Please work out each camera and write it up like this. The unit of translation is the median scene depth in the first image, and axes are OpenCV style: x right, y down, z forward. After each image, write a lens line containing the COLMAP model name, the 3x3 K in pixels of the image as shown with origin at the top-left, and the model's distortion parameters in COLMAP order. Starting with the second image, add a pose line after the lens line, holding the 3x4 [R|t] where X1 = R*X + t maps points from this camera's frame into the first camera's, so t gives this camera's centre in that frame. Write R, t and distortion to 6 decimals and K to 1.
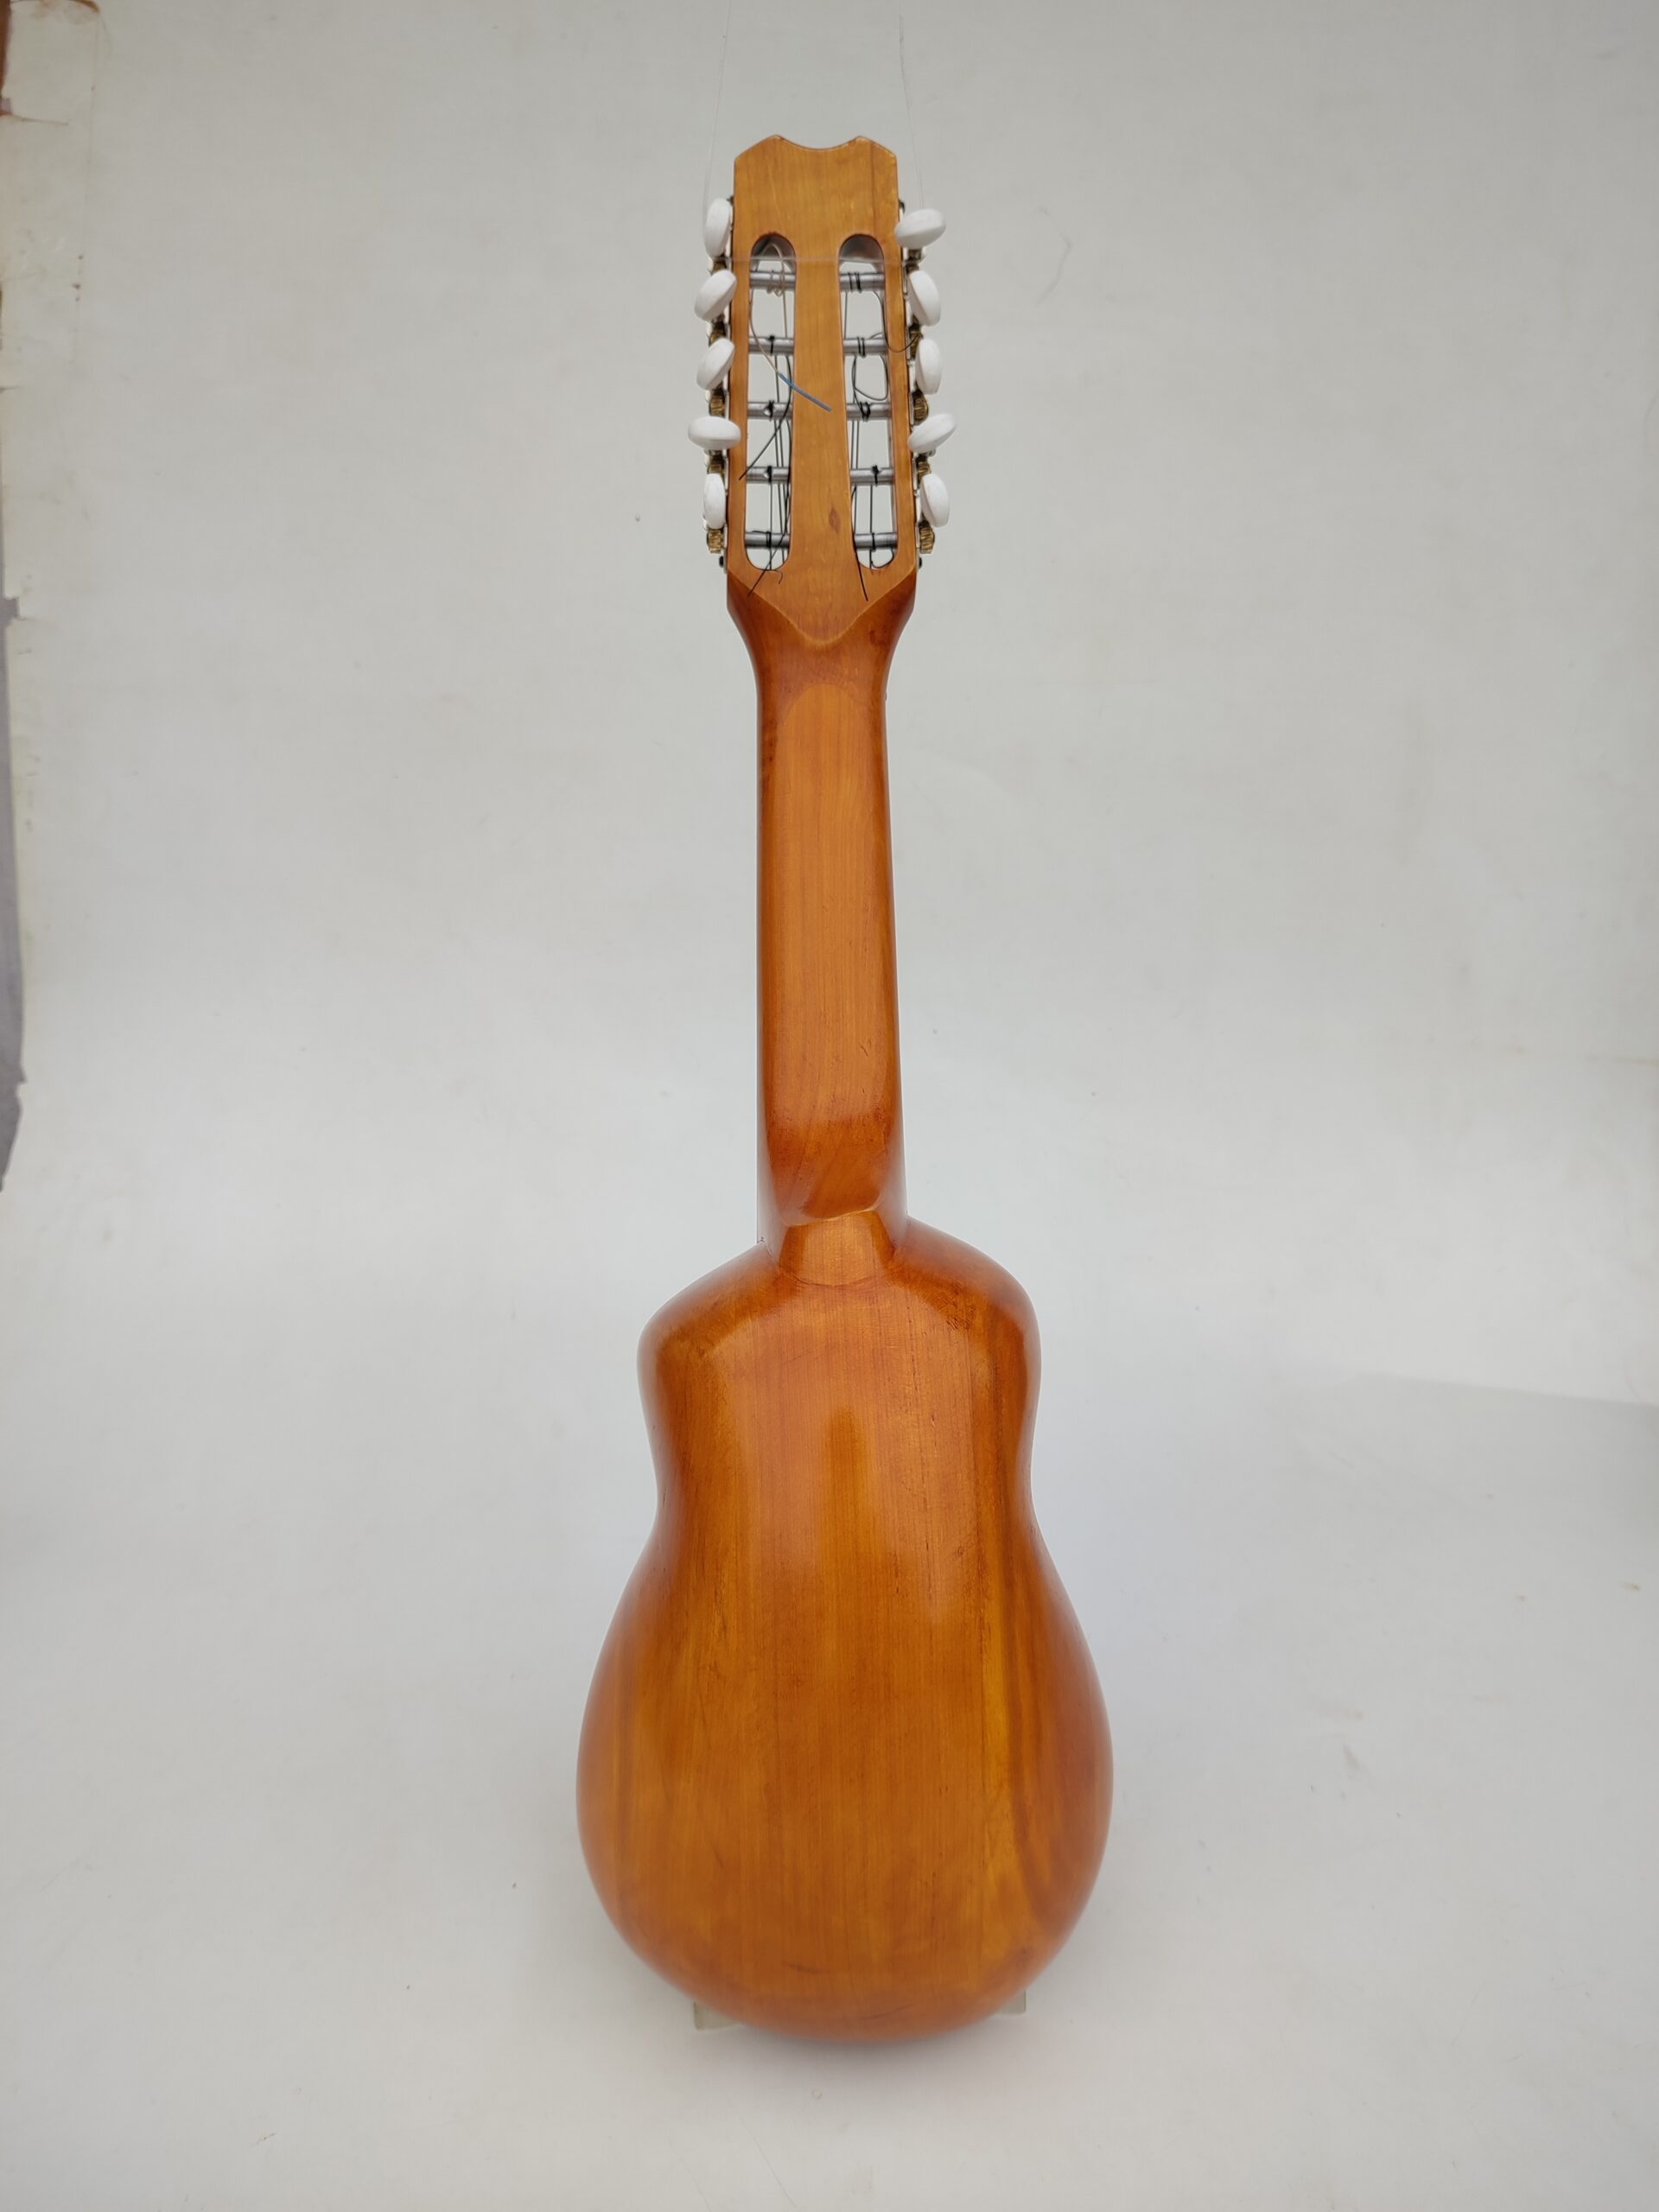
lens RADIAL K [[1650.8, 0, 829.6], [0, 1650.8, 1098.4], [0, 0, 1]] dist [-0.000113, -0.015680]
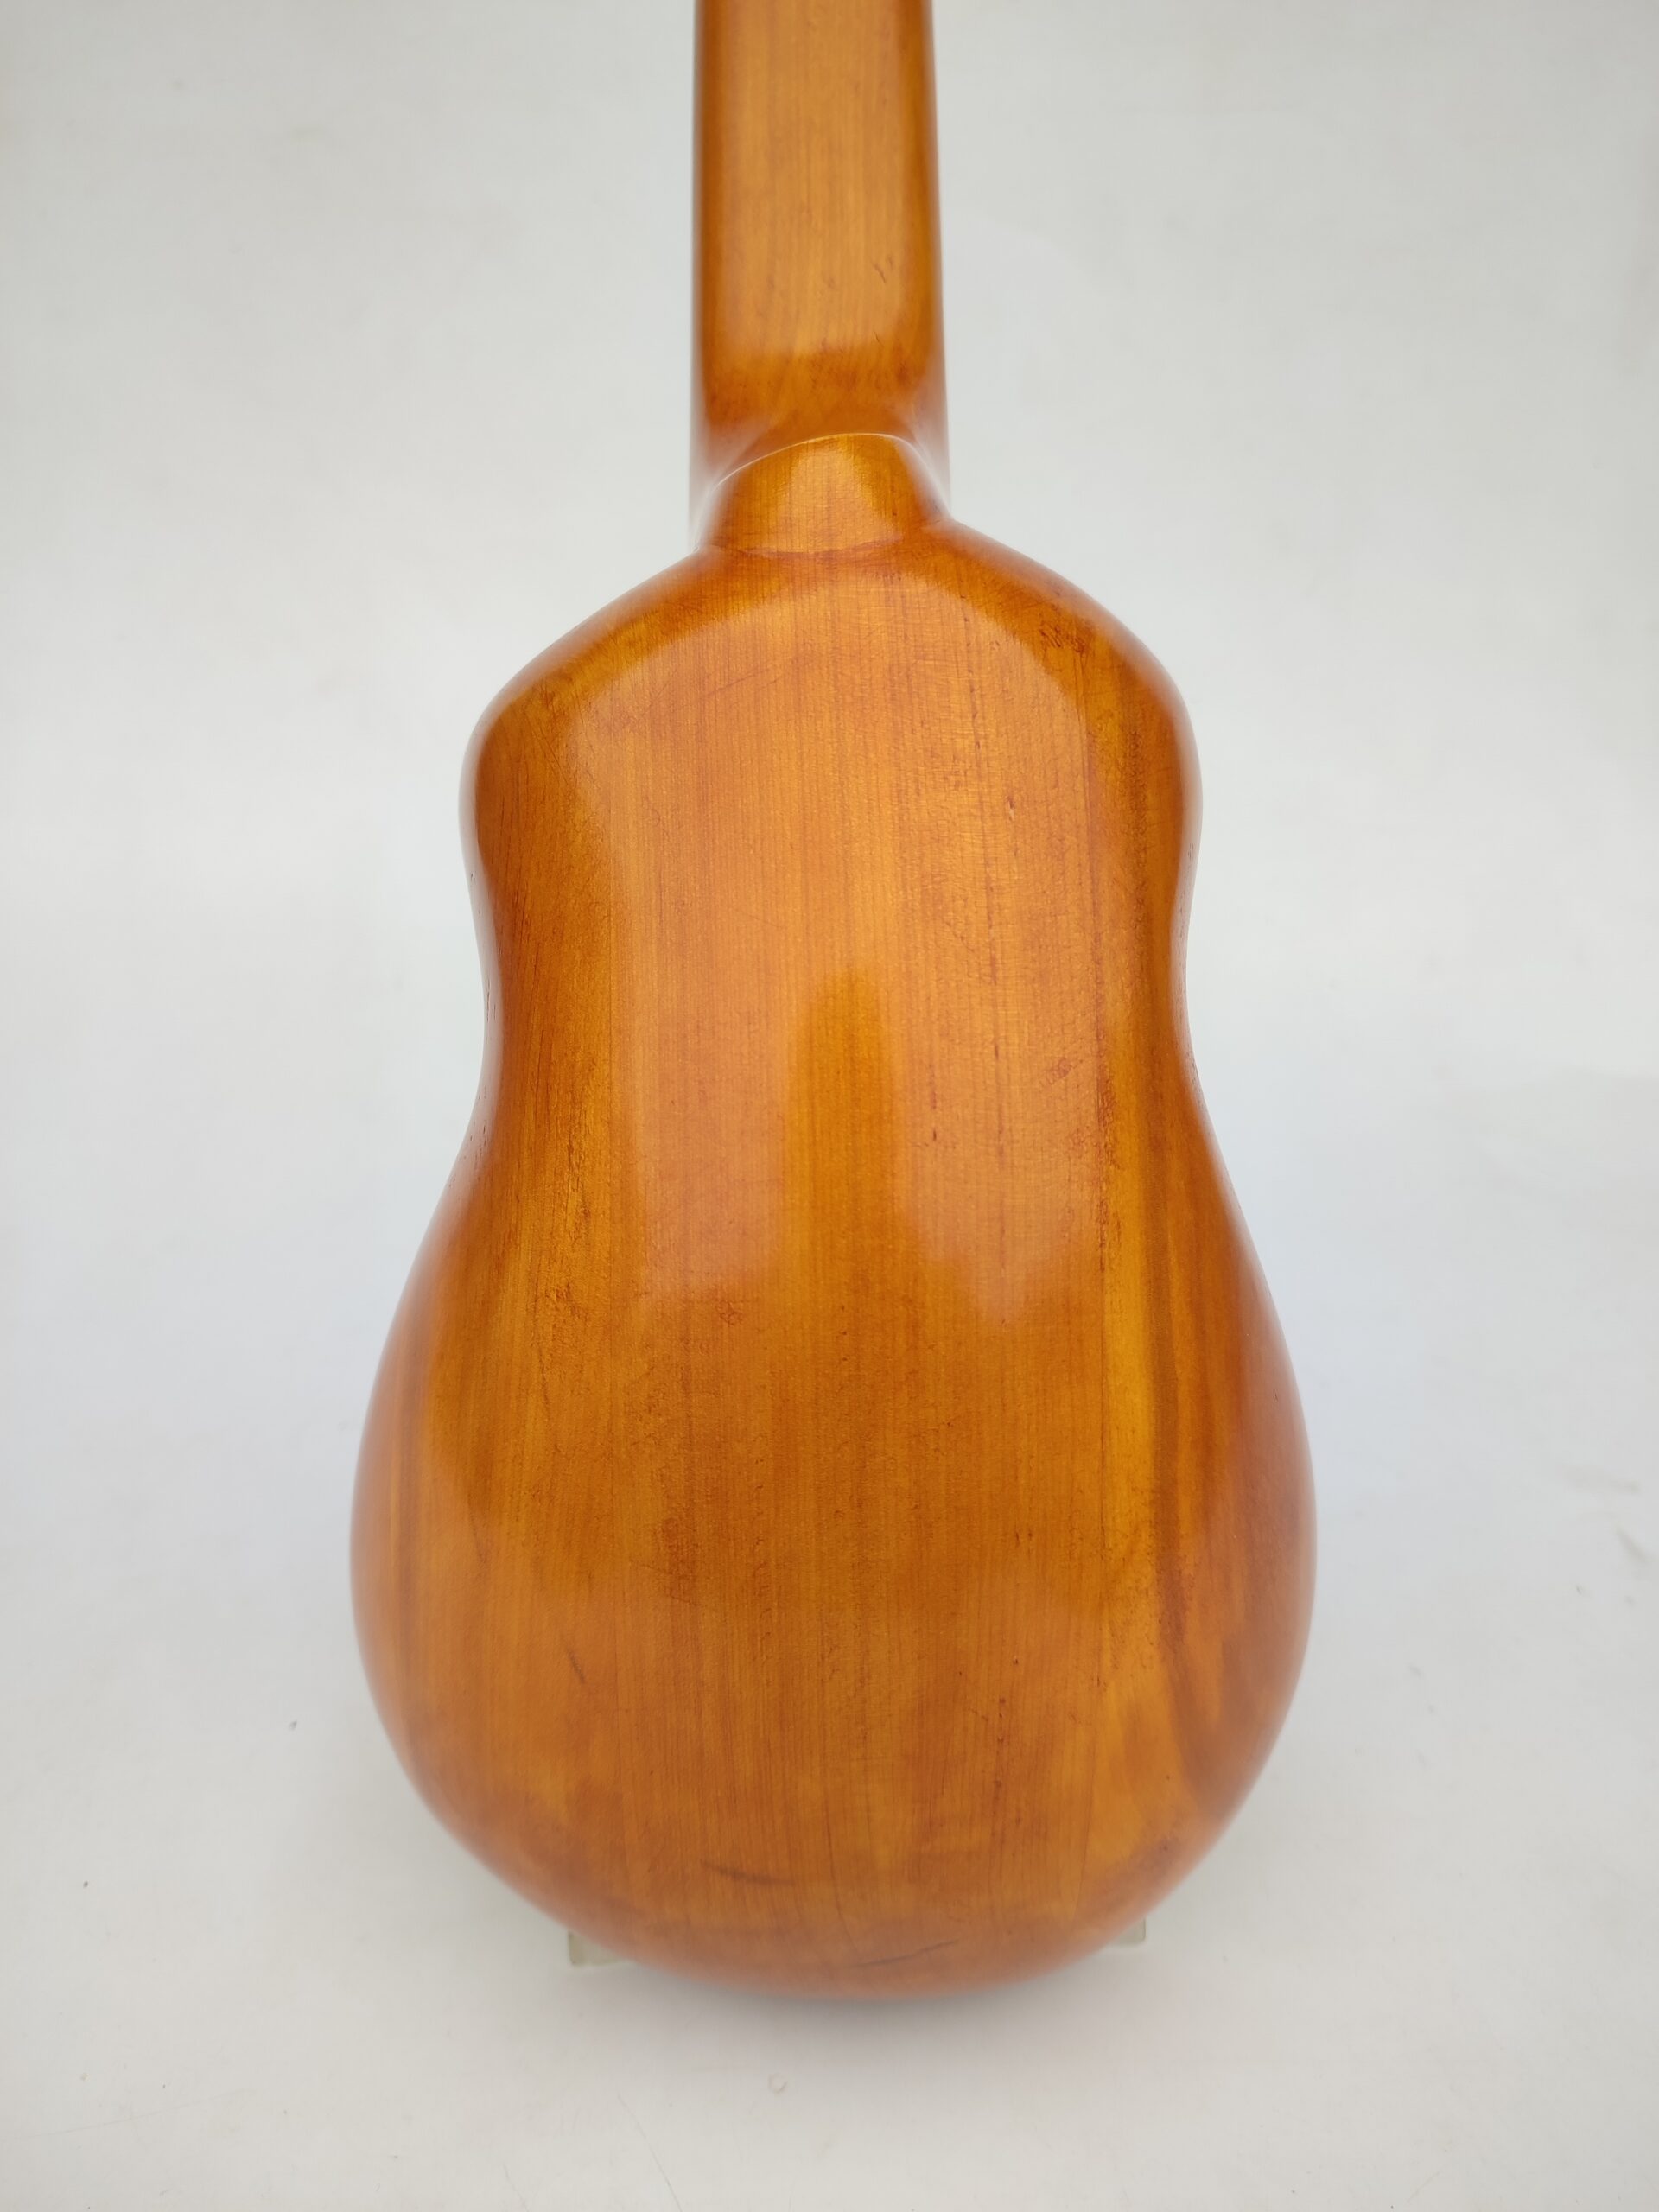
lens RADIAL K [[1650.8, 0, 823.2], [0, 1650.8, 1119.5], [0, 0, 1]] dist [-0.000113, -0.015680]
pose [[0.999848, 0.007004, -0.015970, 0.015320], [-0.005635, 0.996428, 0.084257, 0.245873], [0.016503, -0.084154, 0.996316, 0.500981]]
